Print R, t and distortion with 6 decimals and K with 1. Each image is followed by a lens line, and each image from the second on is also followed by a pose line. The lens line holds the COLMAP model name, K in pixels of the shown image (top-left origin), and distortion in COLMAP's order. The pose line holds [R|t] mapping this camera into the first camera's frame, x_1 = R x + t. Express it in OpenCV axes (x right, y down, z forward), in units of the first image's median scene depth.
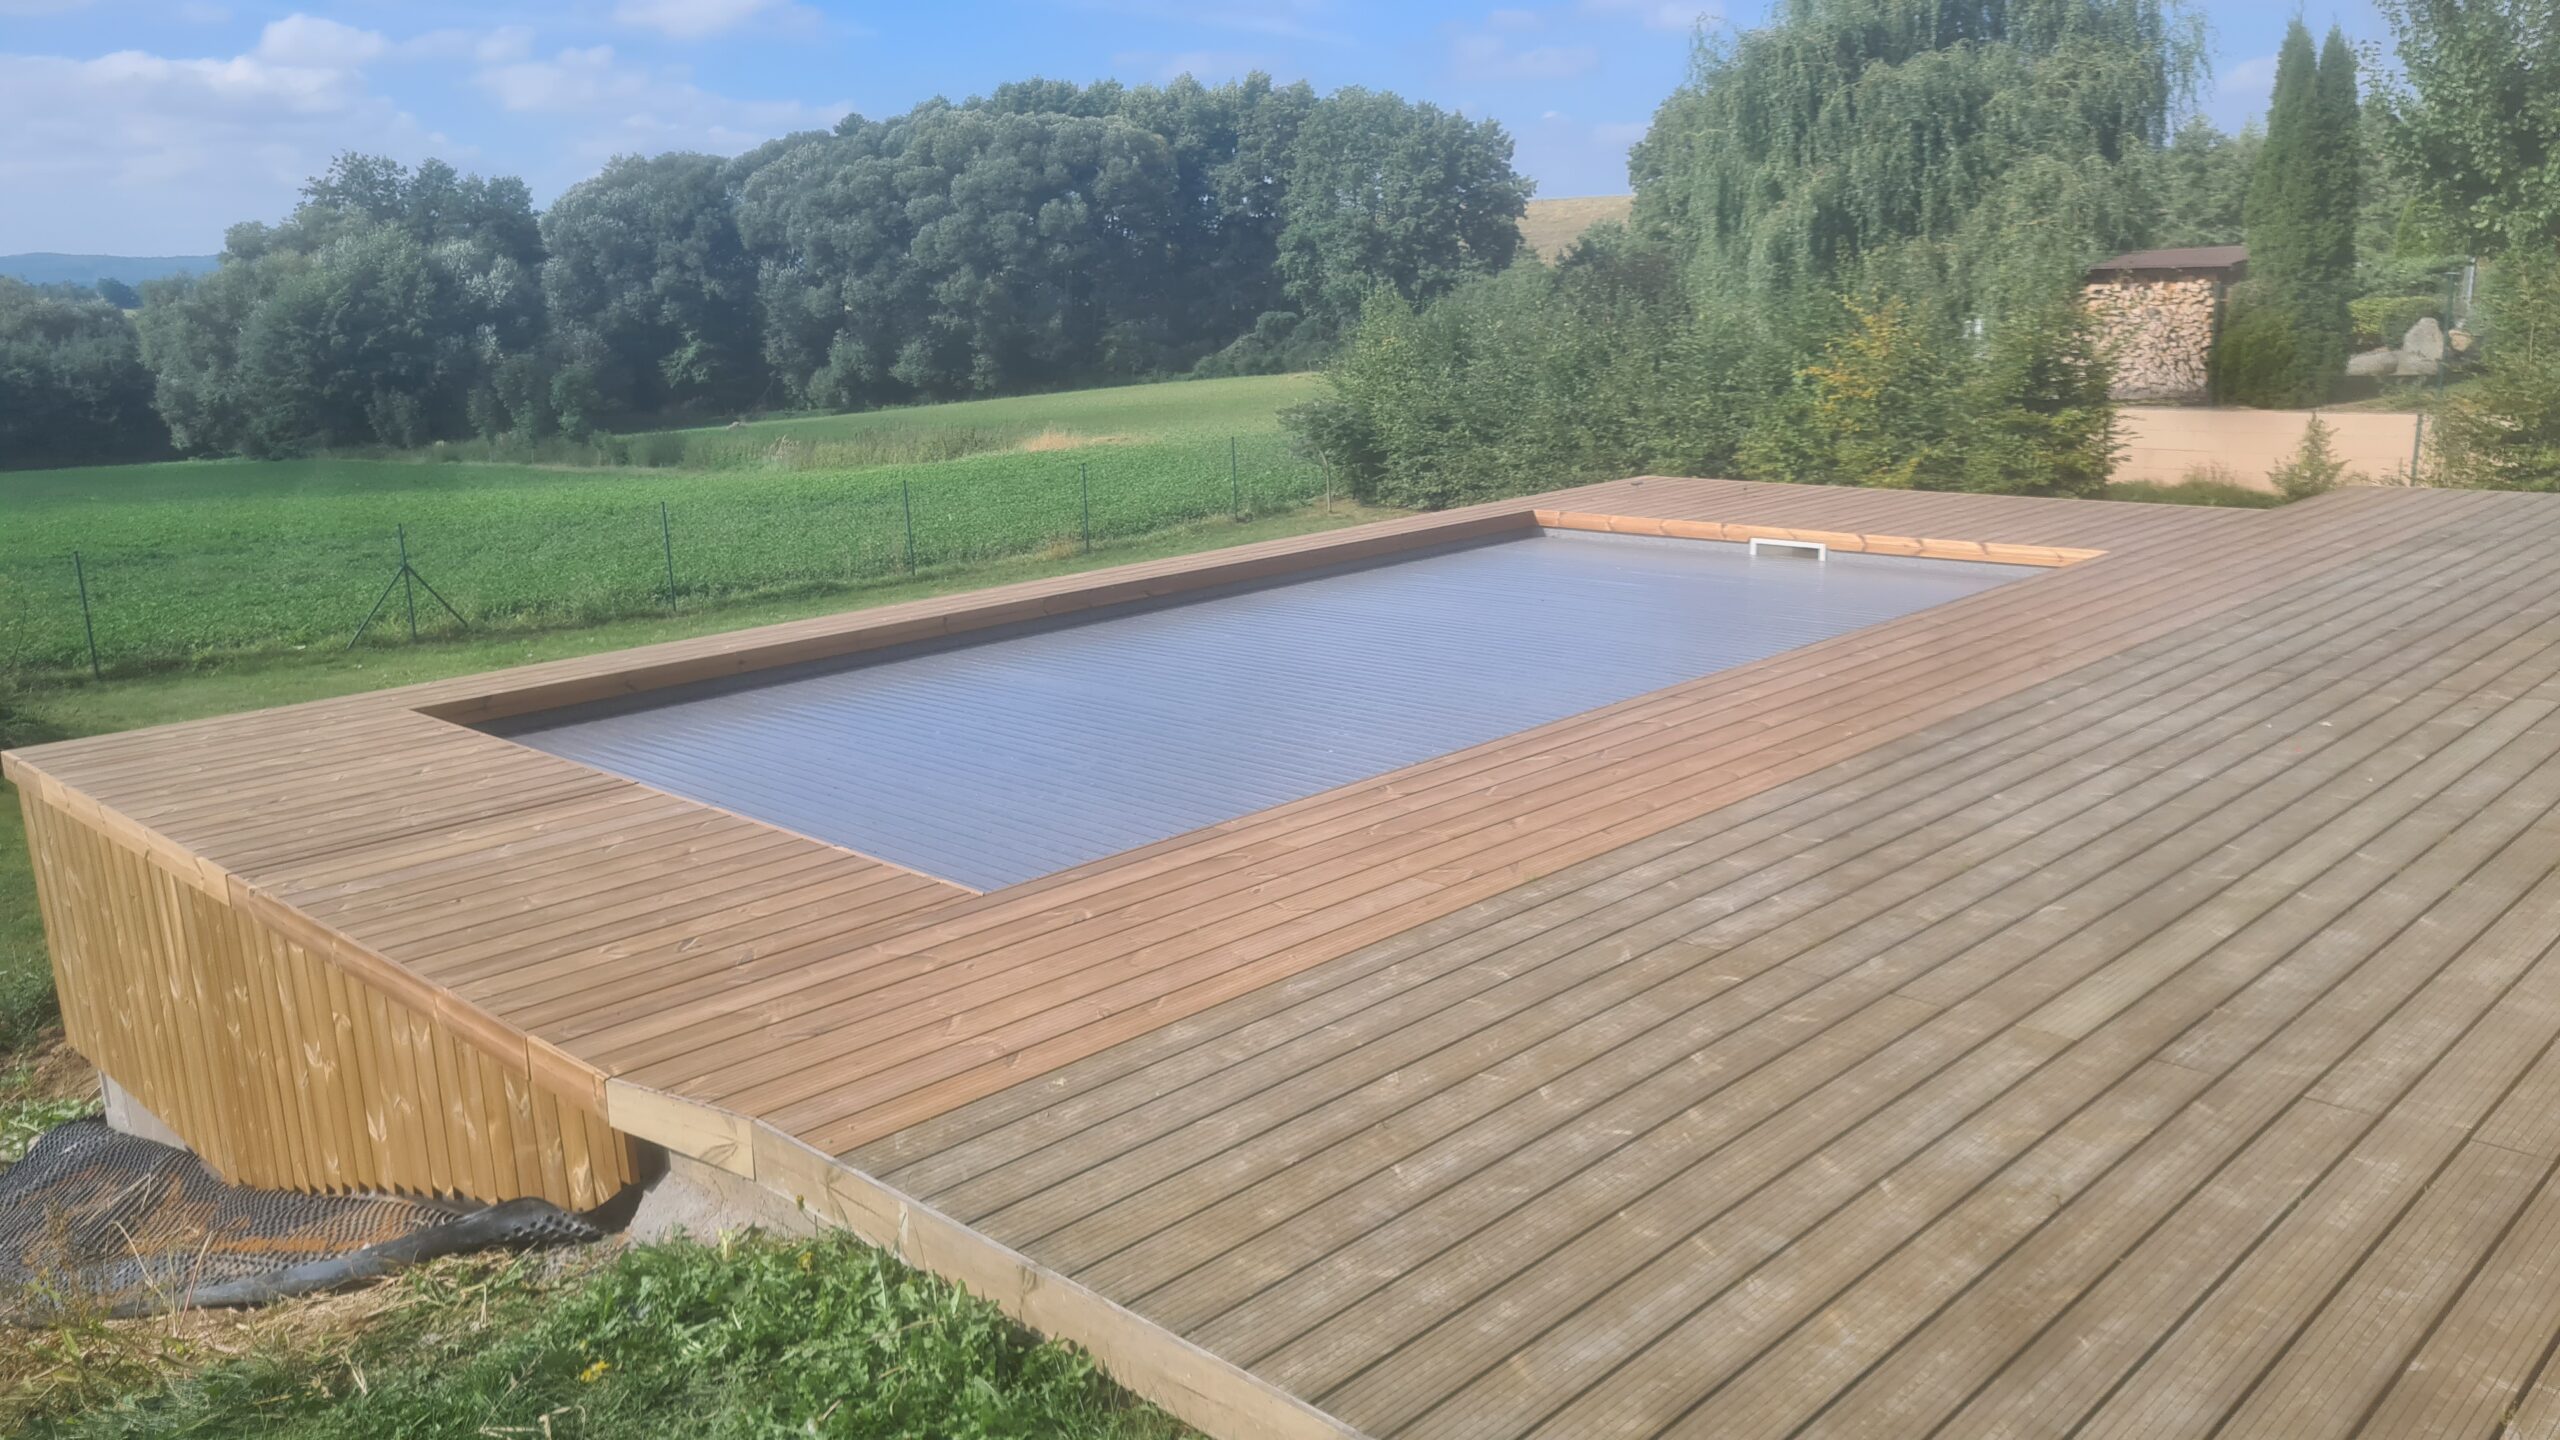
lens RADIAL K [[1953.9, 0, 1280.0], [0, 1953.9, 720.0], [0, 0, 1]] dist [0.072689, 0.004415]
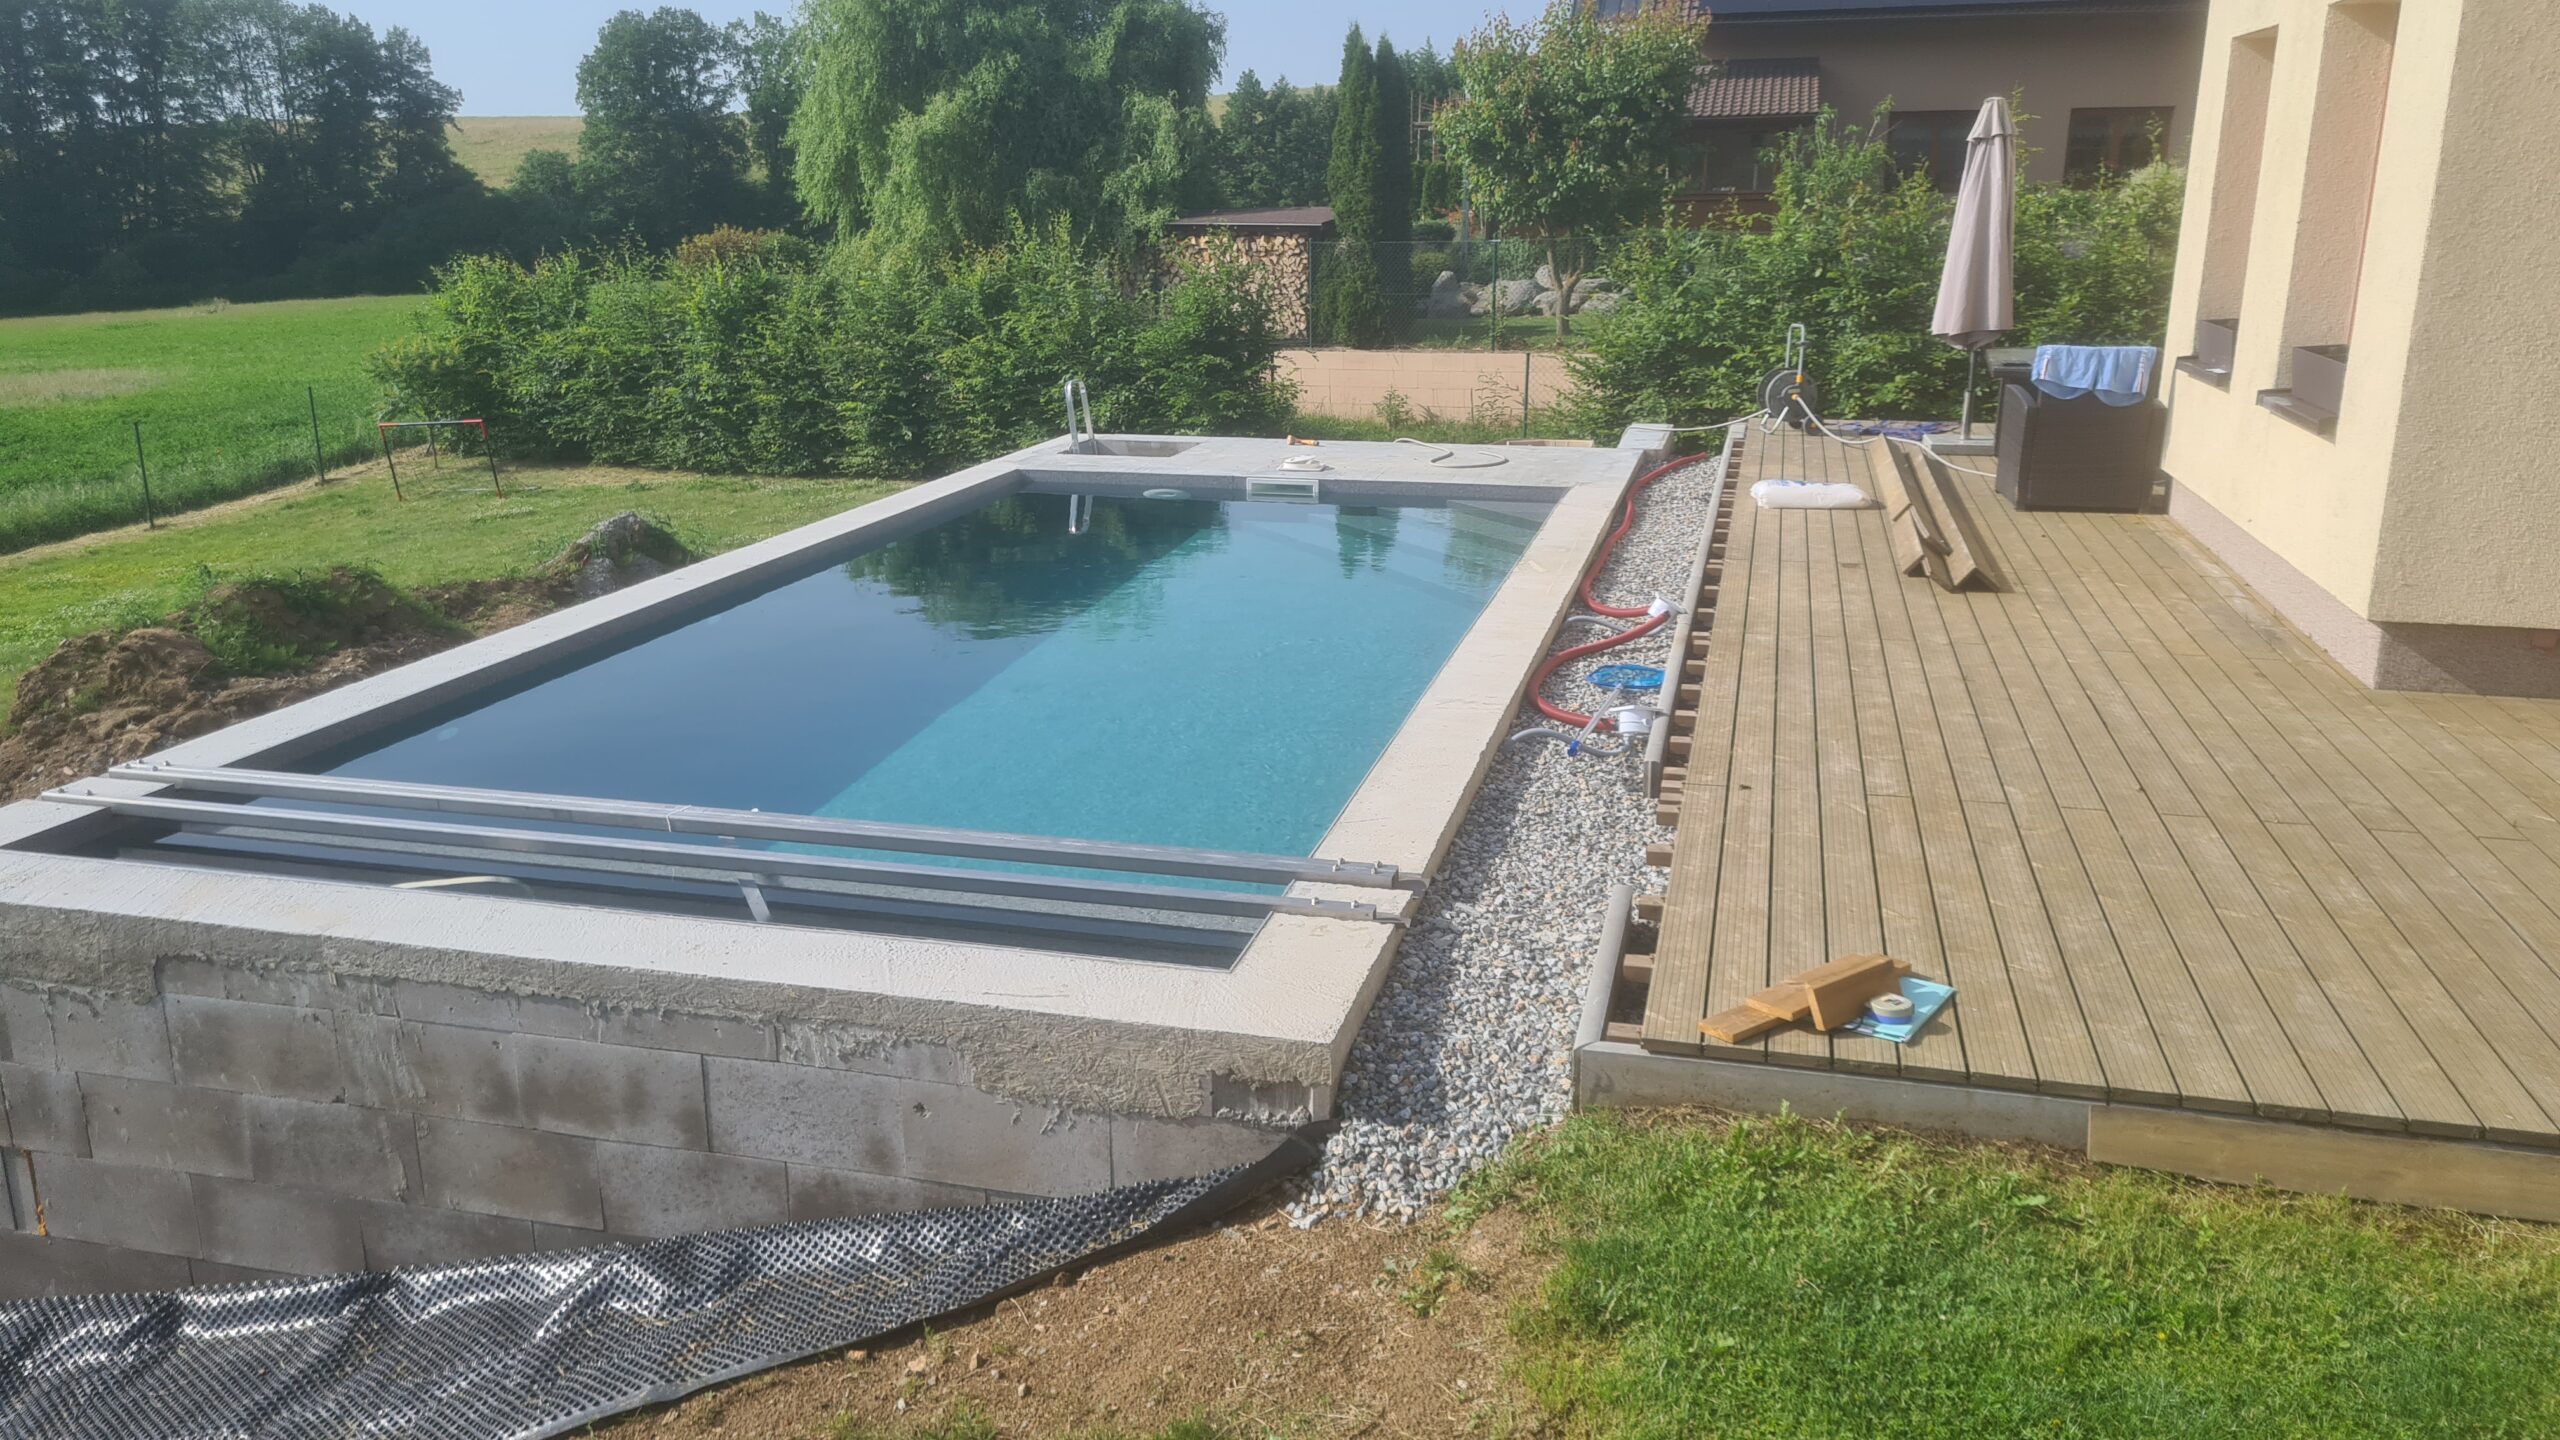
lens RADIAL K [[1953.9, 0, 1280.0], [0, 1953.9, 720.0], [0, 0, 1]] dist [0.072689, 0.004415]
pose [[0.868629, -0.102610, 0.484722, -0.699192], [0.085812, 0.994692, 0.056788, -0.041047], [-0.487976, -0.007733, 0.872823, 0.044674]]
